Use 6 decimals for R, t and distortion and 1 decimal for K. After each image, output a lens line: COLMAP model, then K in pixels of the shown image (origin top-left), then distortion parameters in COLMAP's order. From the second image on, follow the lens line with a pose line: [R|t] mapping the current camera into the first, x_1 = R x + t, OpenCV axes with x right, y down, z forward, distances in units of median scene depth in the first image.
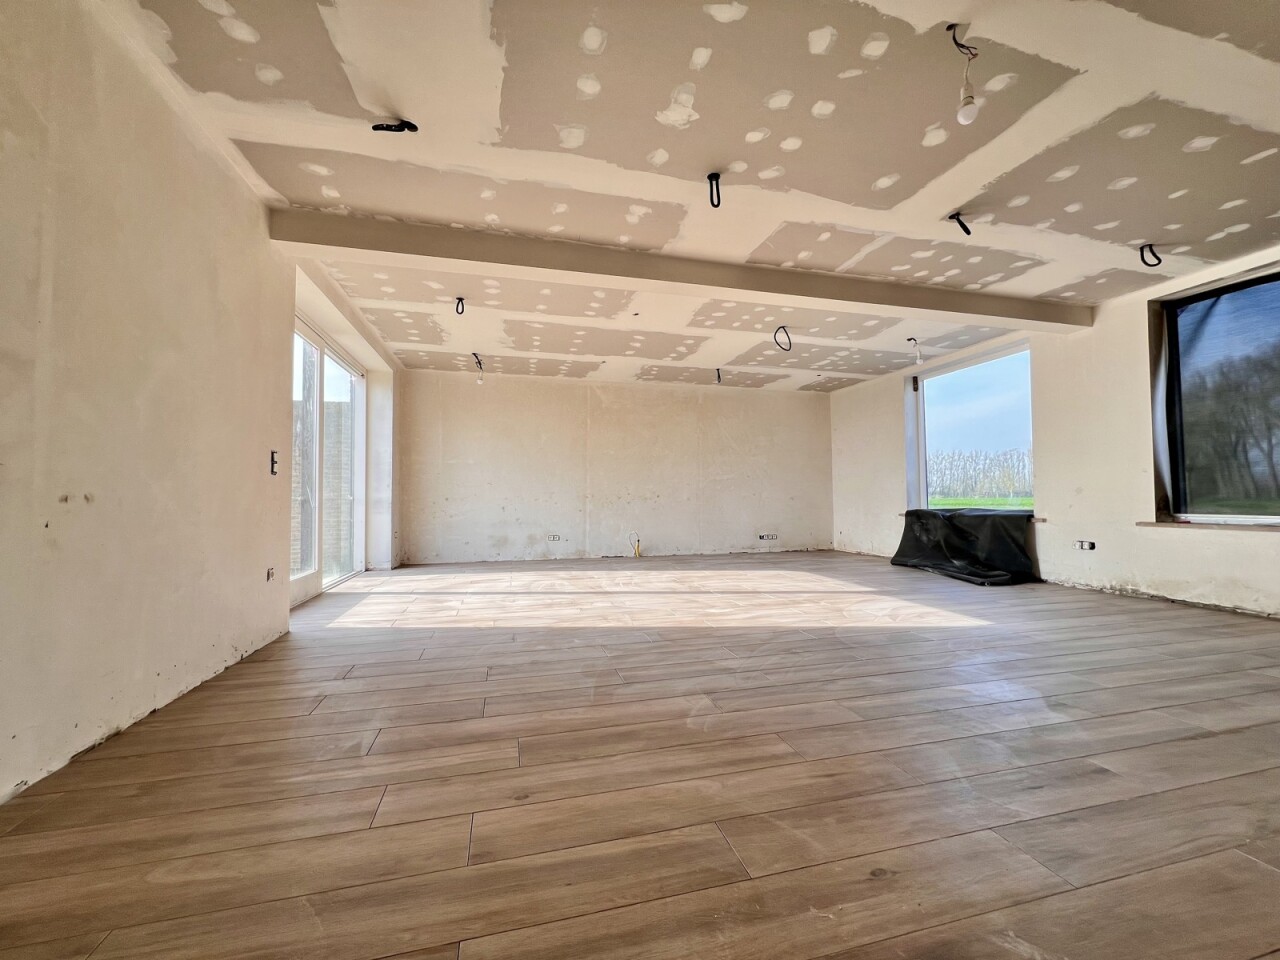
lens RADIAL K [[510.6, 0, 642.1], [0, 510.6, 479.9], [0, 0, 1]] dist [-0.000747, 0.000292]
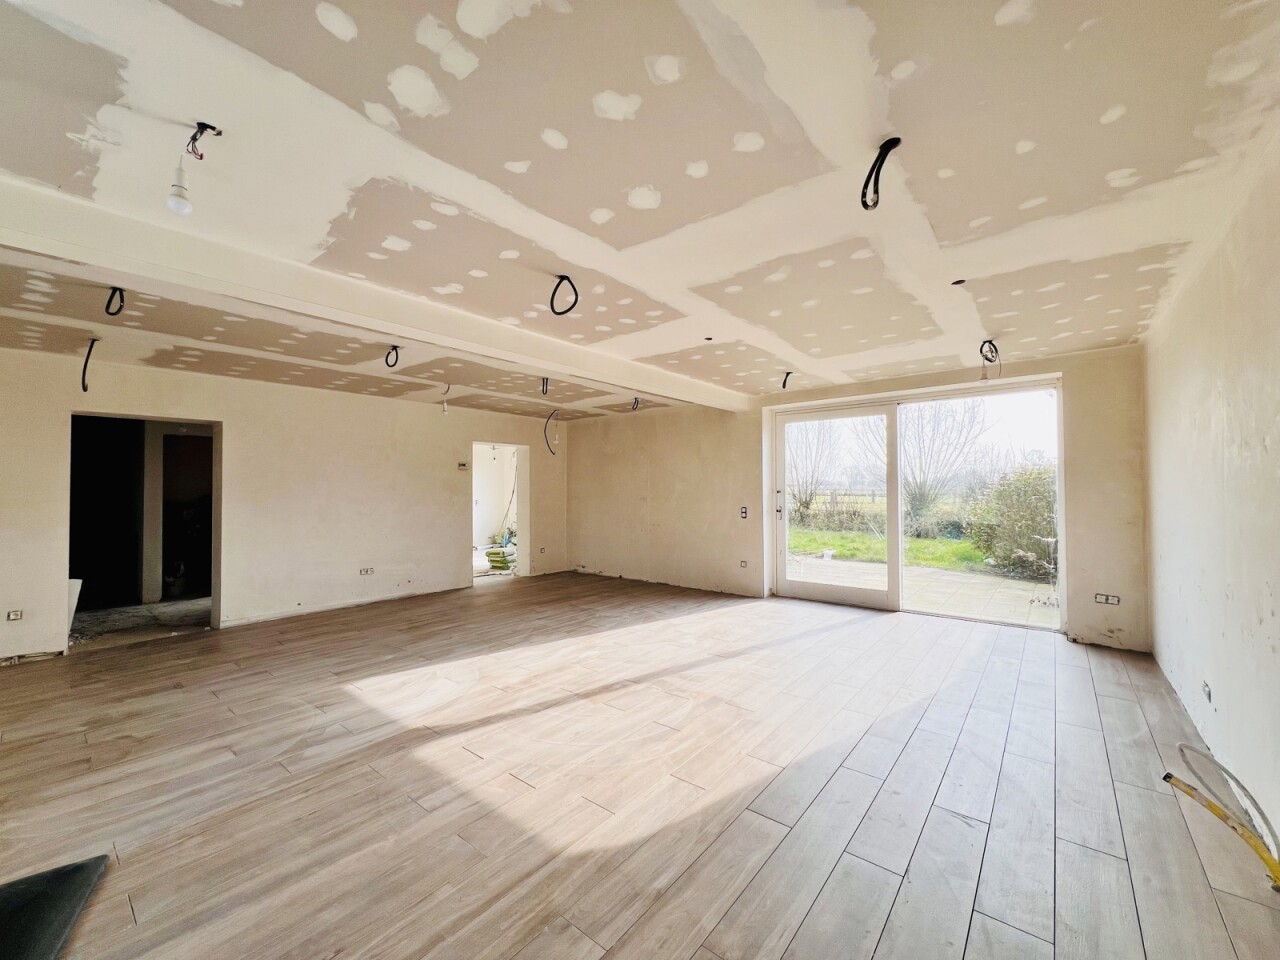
lens RADIAL K [[510.6, 0, 640.9], [0, 510.6, 480.0], [0, 0, 1]] dist [-0.000747, 0.000292]
pose [[-0.809848, -0.001715, -0.586638, 0.665595], [0.032080, 0.998370, -0.047205, -0.062133], [0.585762, -0.057048, -0.808473, 1.857390]]
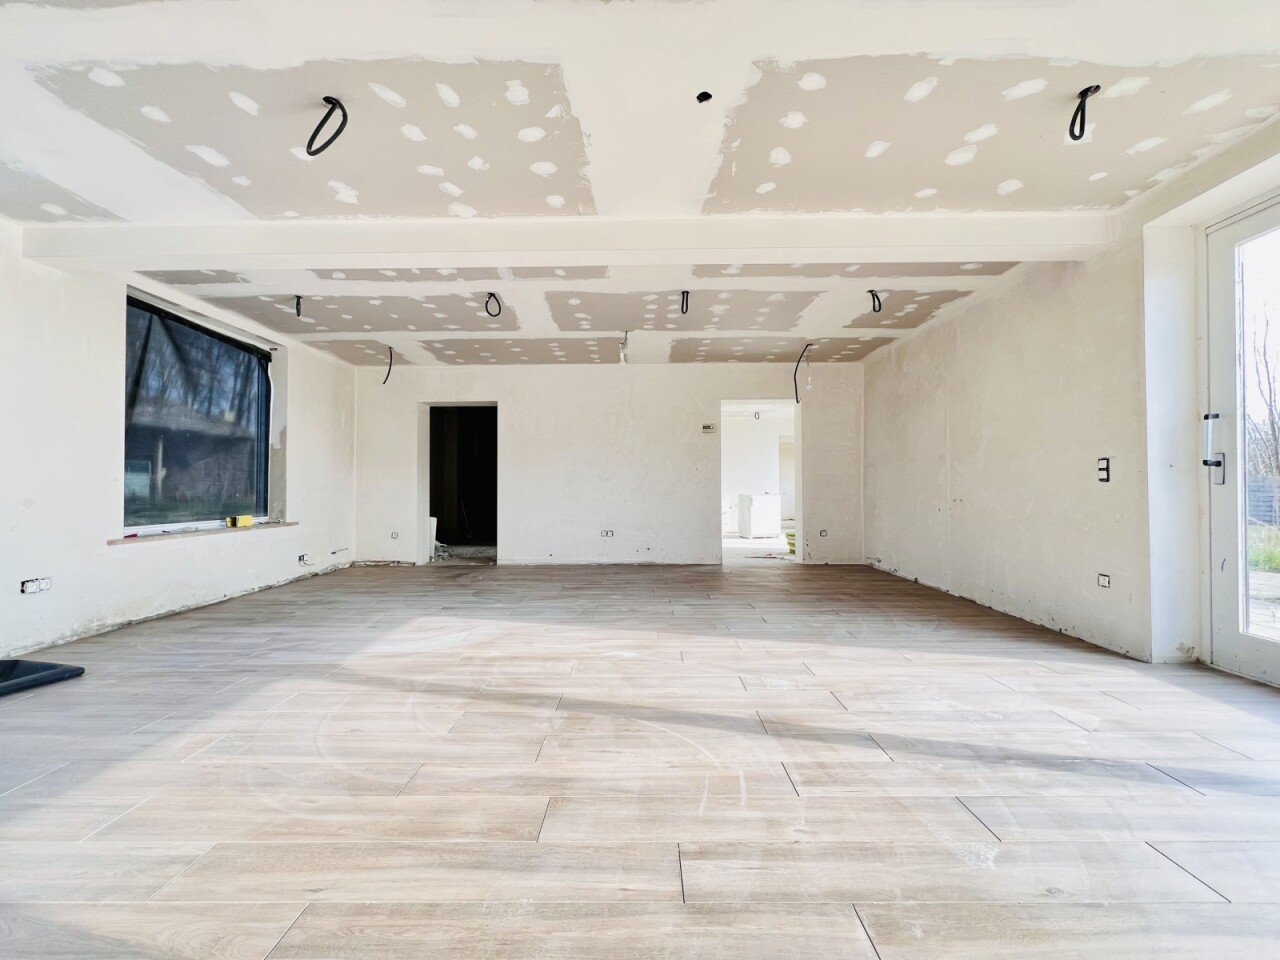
lens RADIAL K [[510.6, 0, 639.3], [0, 510.6, 482.7], [0, 0, 1]] dist [-0.000747, 0.000292]
pose [[-0.964178, 0.012133, 0.264977, -0.081893], [-0.000518, 0.998865, -0.047624, 0.029356], [-0.265254, -0.046055, -0.963078, 1.640857]]
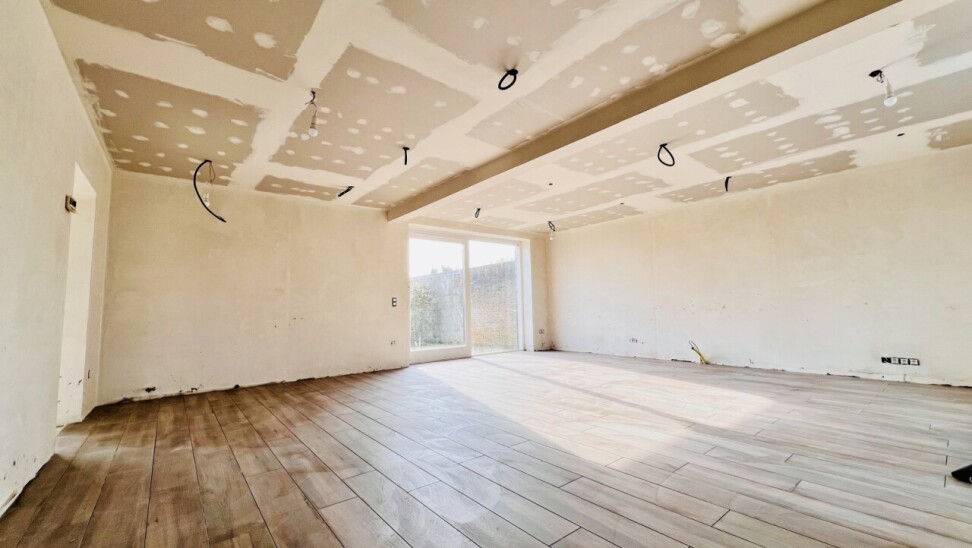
lens RADIAL K [[388.1, 0, 485.0], [0, 388.1, 273.7], [0, 0, 1]] dist [-0.000745, 0.000797]
pose [[0.410054, -0.084415, -0.908146, 1.011367], [0.052212, 0.996247, -0.069029, -0.011995], [0.910565, -0.019111, 0.412923, 0.440730]]
